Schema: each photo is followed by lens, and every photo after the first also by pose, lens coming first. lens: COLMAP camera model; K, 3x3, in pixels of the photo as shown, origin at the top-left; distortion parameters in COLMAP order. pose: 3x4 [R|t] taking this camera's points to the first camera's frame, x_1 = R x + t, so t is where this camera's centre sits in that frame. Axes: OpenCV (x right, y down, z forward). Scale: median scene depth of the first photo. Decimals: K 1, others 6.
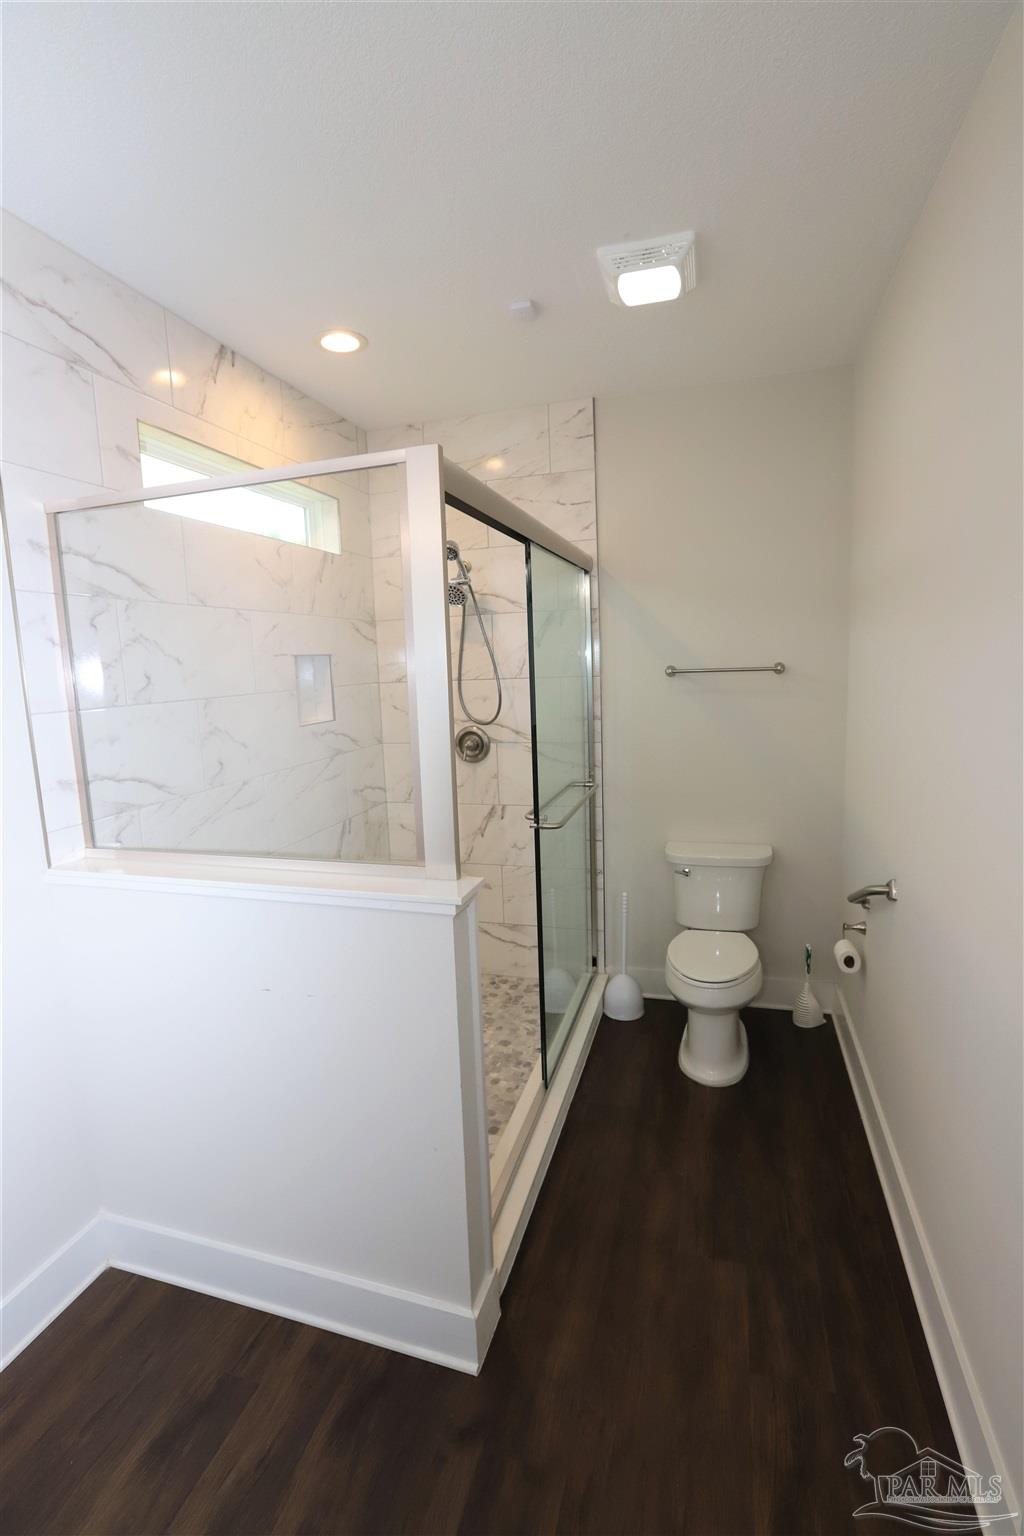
lens RADIAL K [[702.2, 0, 512.0], [0, 702.2, 768.0], [0, 0, 1]] dist [-0.063101, 0.029983]
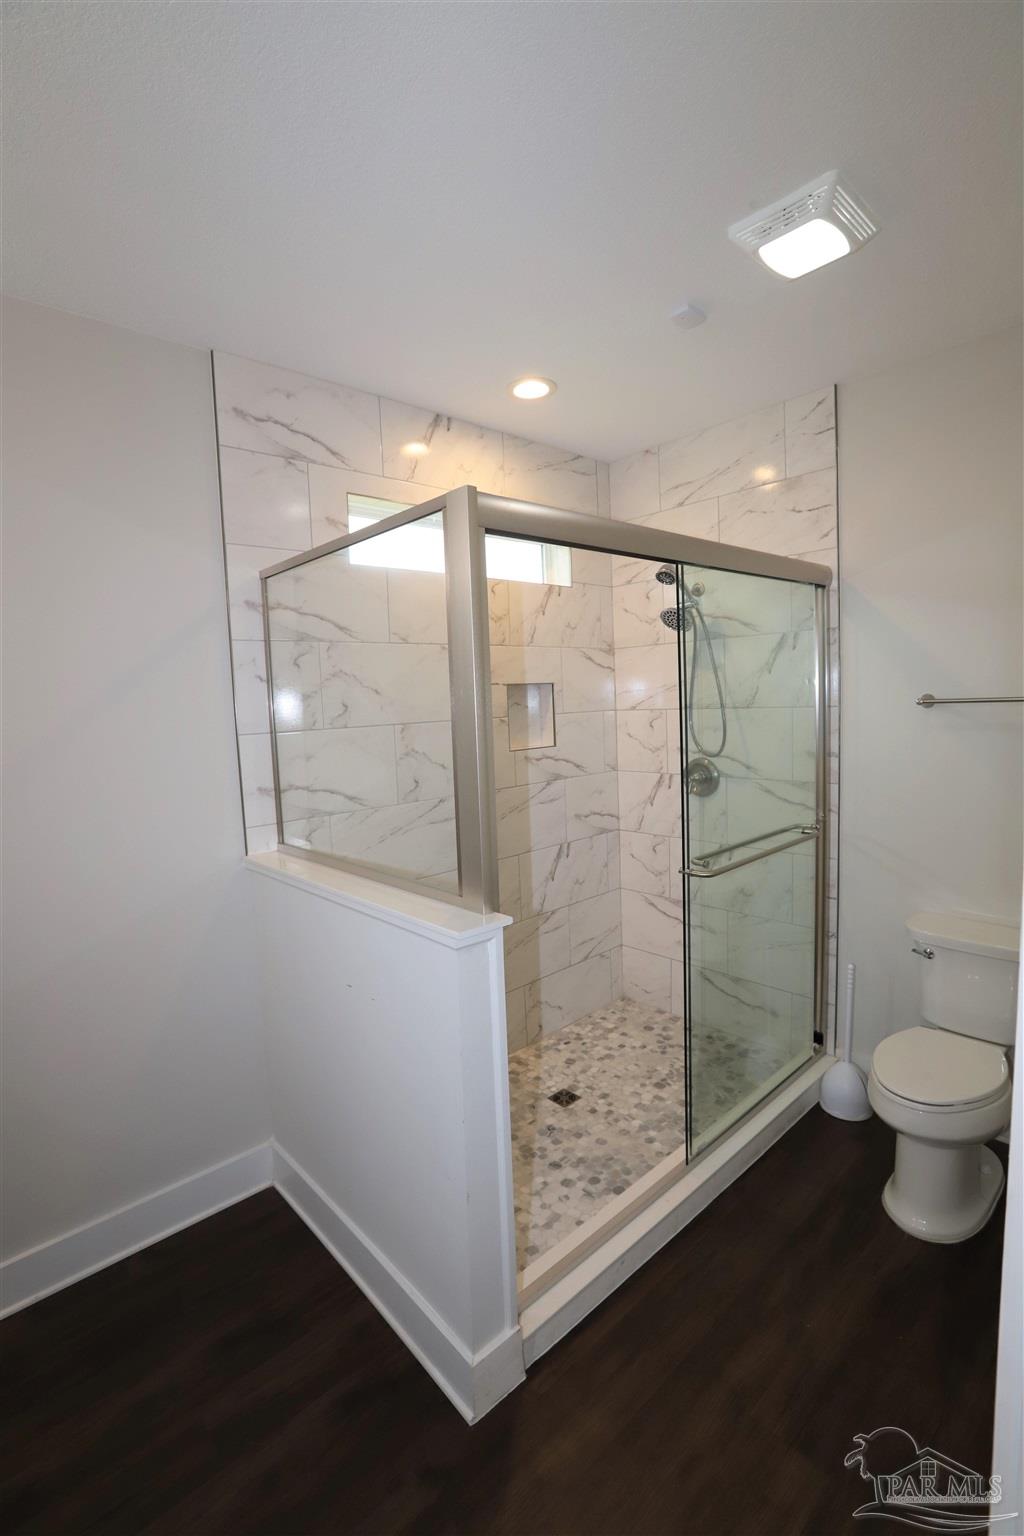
lens RADIAL K [[702.2, 0, 512.0], [0, 702.2, 768.0], [0, 0, 1]] dist [-0.063101, 0.029983]
pose [[0.856923, 0.050866, -0.512929, 0.258662], [-0.066992, 0.997669, -0.012983, -0.021002], [0.511073, 0.045487, 0.858333, 0.087739]]
